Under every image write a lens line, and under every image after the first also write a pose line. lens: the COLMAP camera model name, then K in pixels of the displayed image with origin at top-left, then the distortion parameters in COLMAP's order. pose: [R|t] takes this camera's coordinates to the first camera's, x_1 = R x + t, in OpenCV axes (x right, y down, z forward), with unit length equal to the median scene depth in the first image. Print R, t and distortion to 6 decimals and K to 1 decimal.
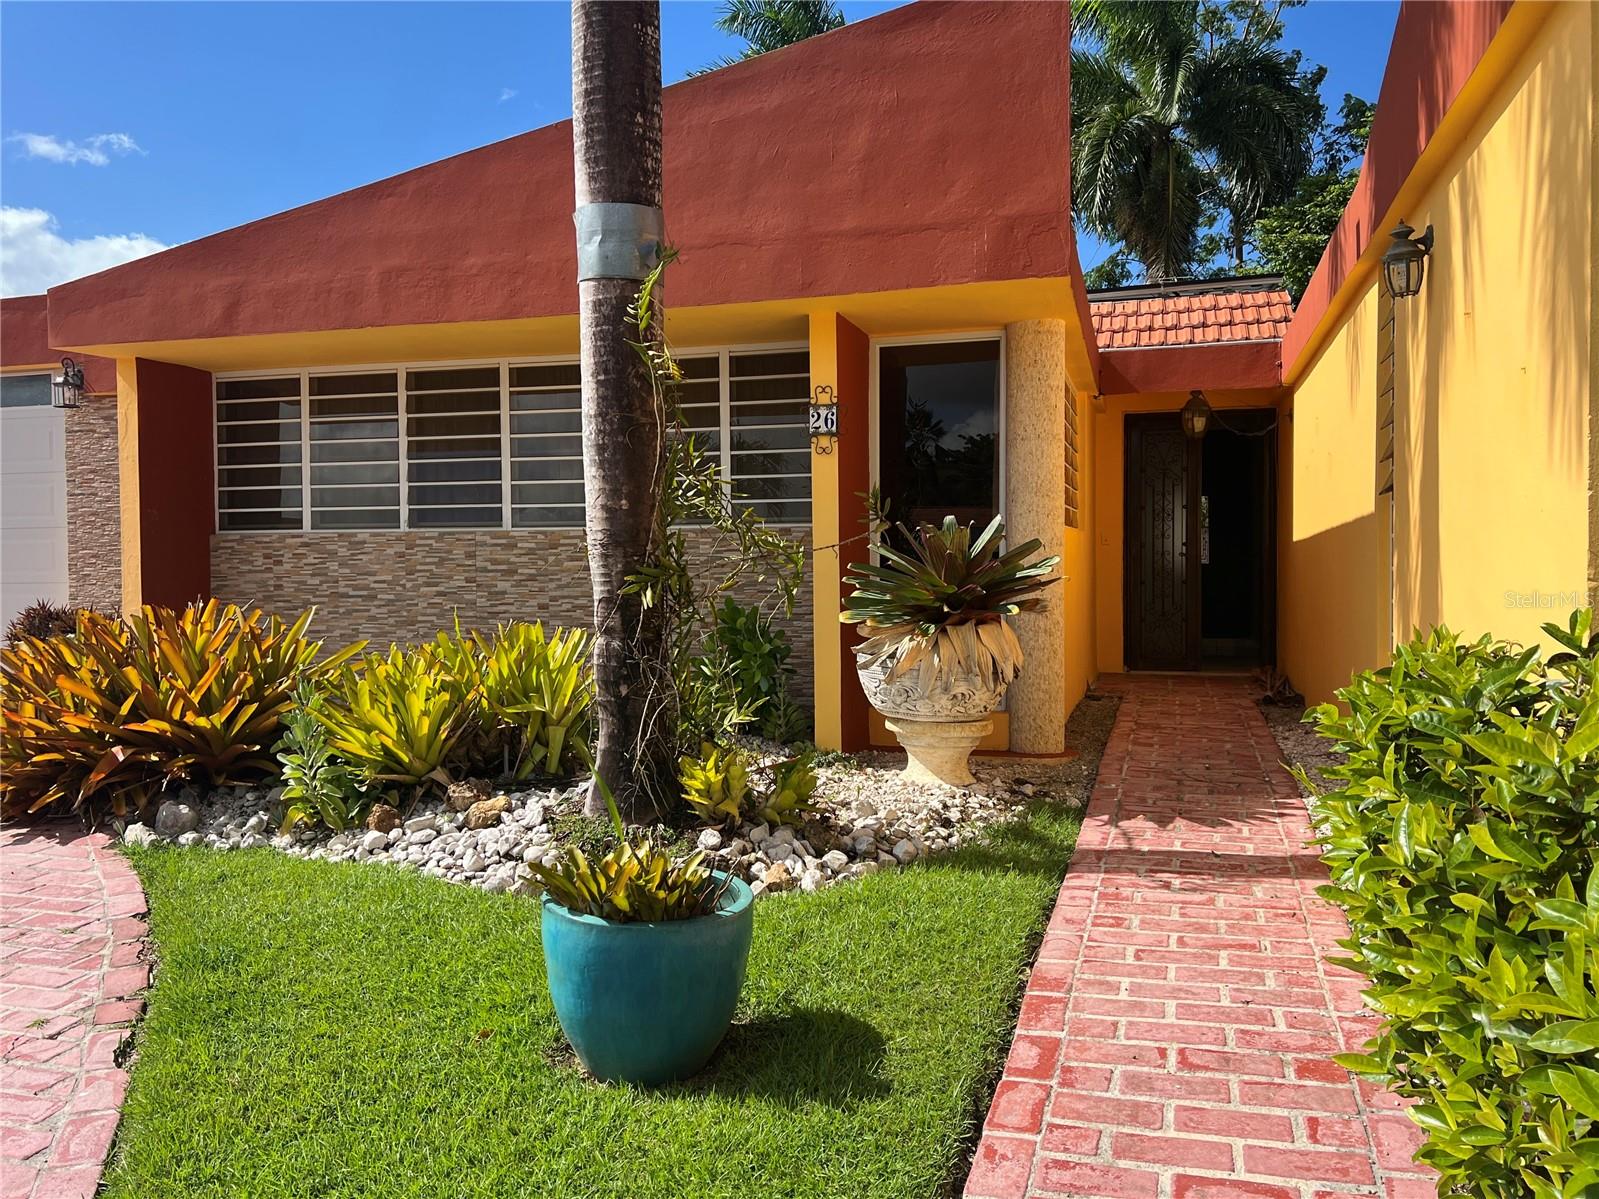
lens RADIAL K [[1196.3, 0, 799.5], [0, 1196.3, 599.5], [0, 0, 1]] dist [0.029726, -0.004087]
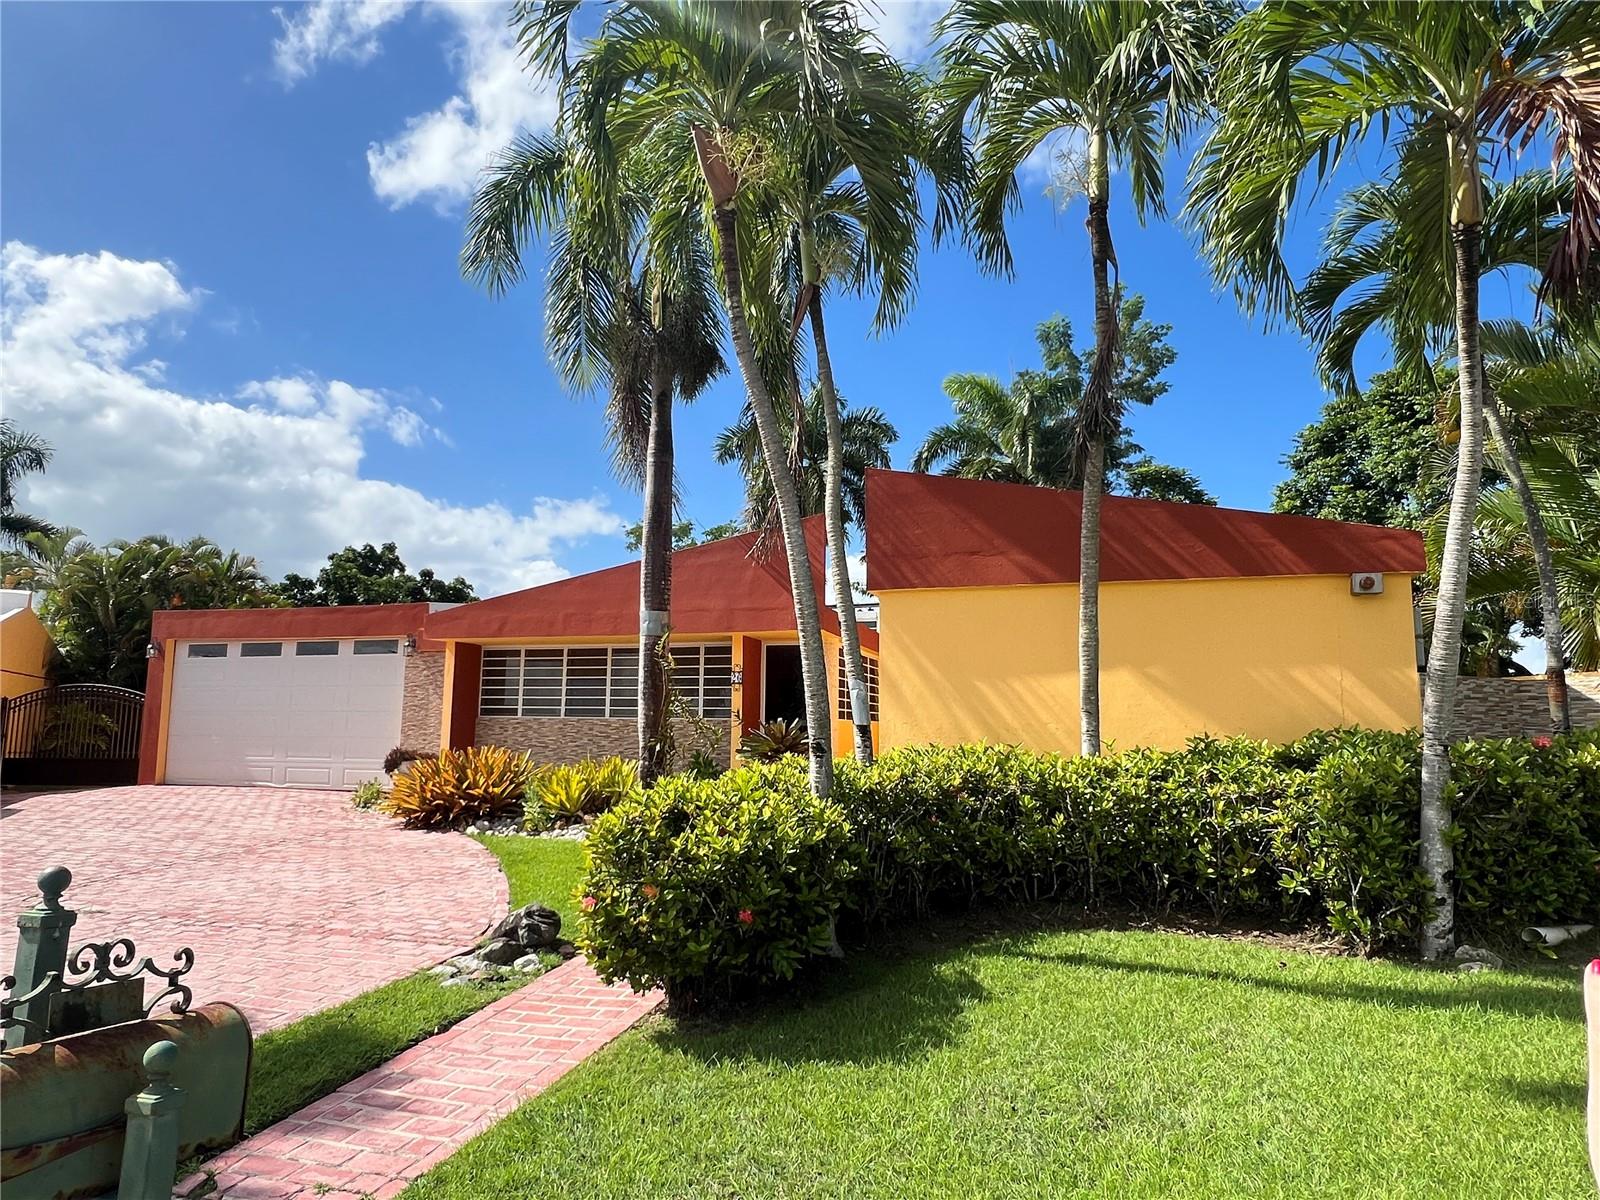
lens RADIAL K [[991.6, 0, 800.0], [0, 991.6, 600.0], [0, 0, 1]] dist [-0.004653, 0.000885]
pose [[0.999324, 0.014860, -0.033629, 0.235343], [-0.020161, 0.986381, -0.163237, 0.026642], [0.030745, 0.163804, 0.986014, -1.137421]]
